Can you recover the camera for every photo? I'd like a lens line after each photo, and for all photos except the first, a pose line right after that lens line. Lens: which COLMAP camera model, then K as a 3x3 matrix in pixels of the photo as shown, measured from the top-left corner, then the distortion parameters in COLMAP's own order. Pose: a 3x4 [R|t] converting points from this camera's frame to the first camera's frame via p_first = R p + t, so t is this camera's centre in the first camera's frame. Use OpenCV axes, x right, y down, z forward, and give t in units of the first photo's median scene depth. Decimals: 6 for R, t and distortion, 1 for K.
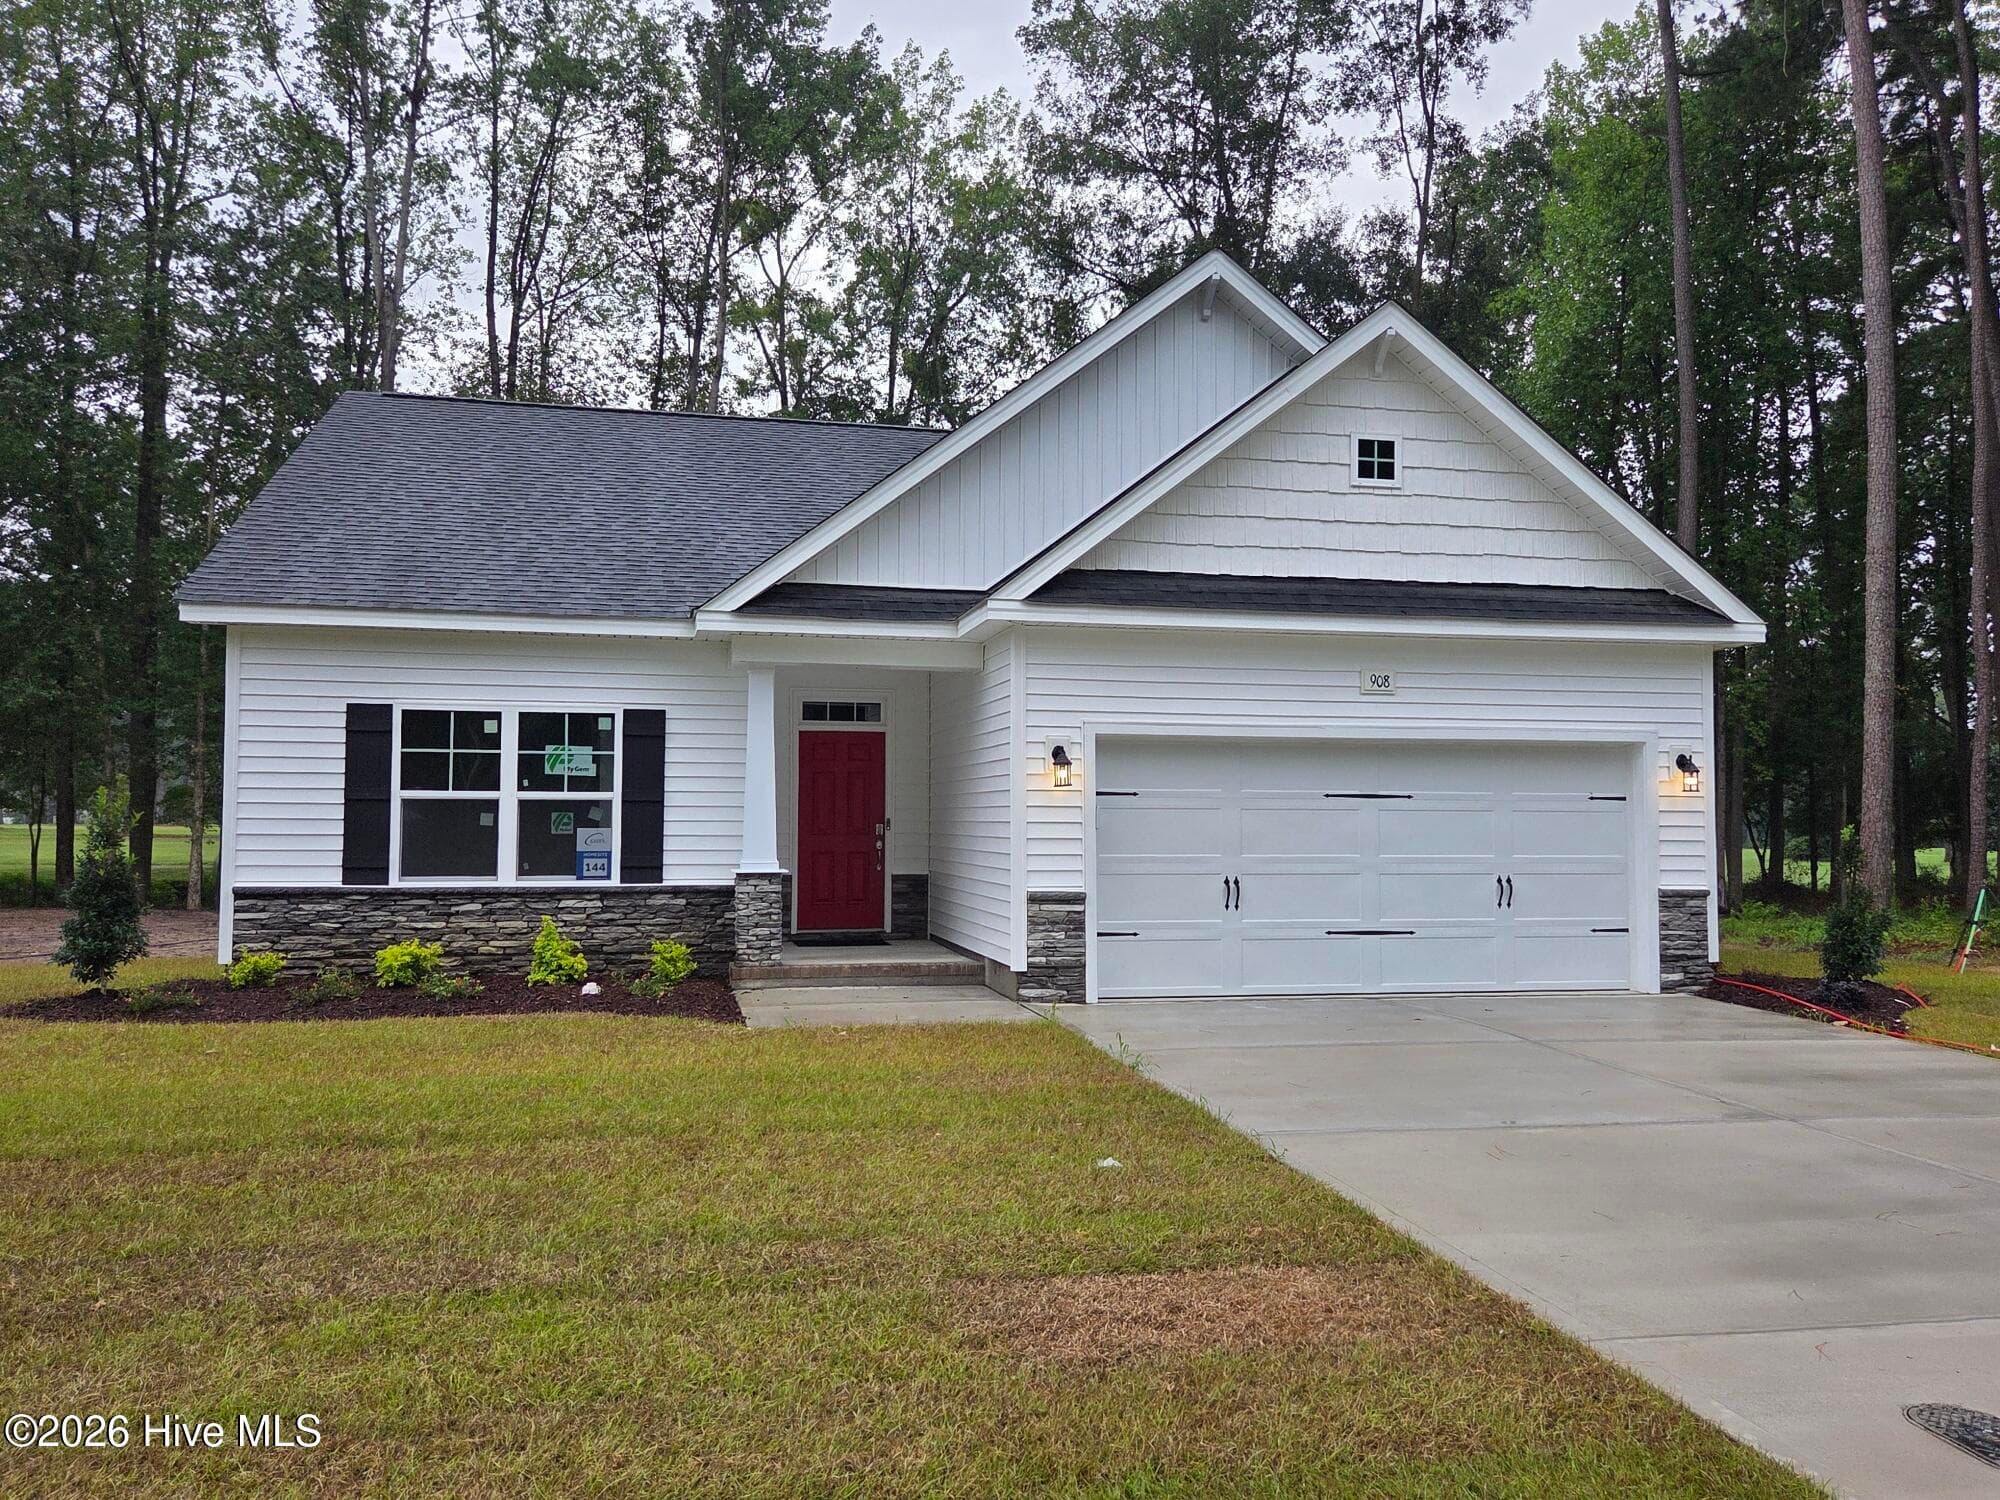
lens RADIAL K [[1602.8, 0, 991.0], [0, 1602.8, 744.7], [0, 0, 1]] dist [0.064222, -0.008646]
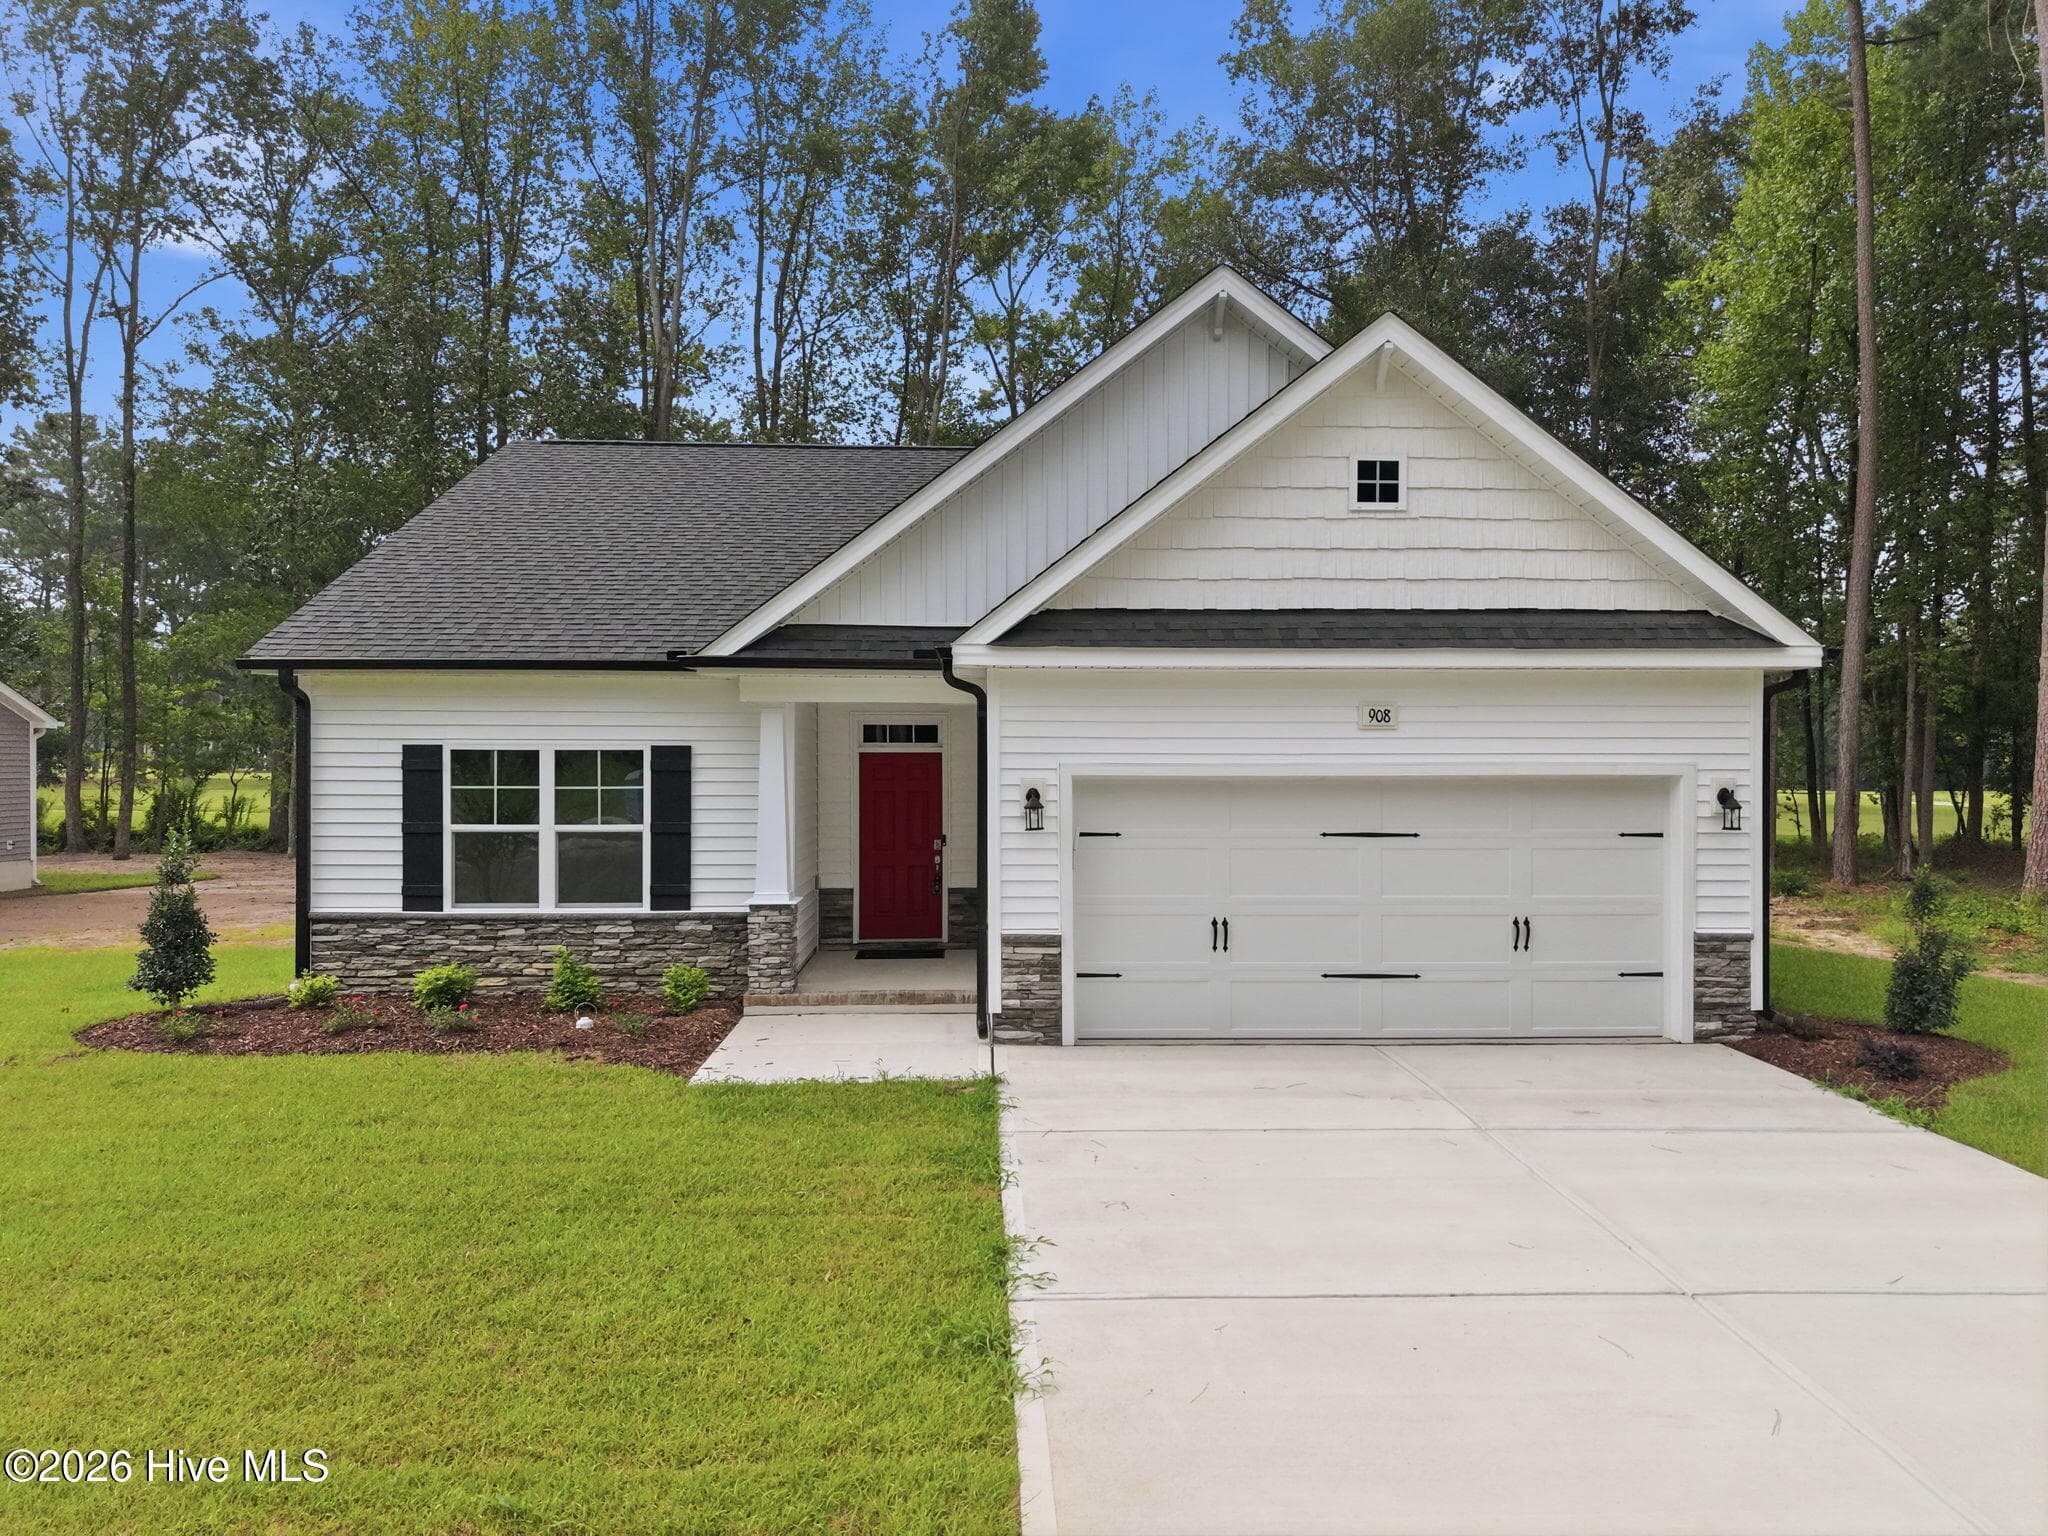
lens RADIAL K [[1378.2, 0, 1020.5], [0, 1378.2, 770.6], [0, 0, 1]] dist [0.027163, -0.024548]
pose [[0.984525, -0.001933, -0.175236, 0.170427], [0.011205, 0.998587, 0.051939, -0.050679], [0.174888, -0.053099, 0.983156, 0.151440]]
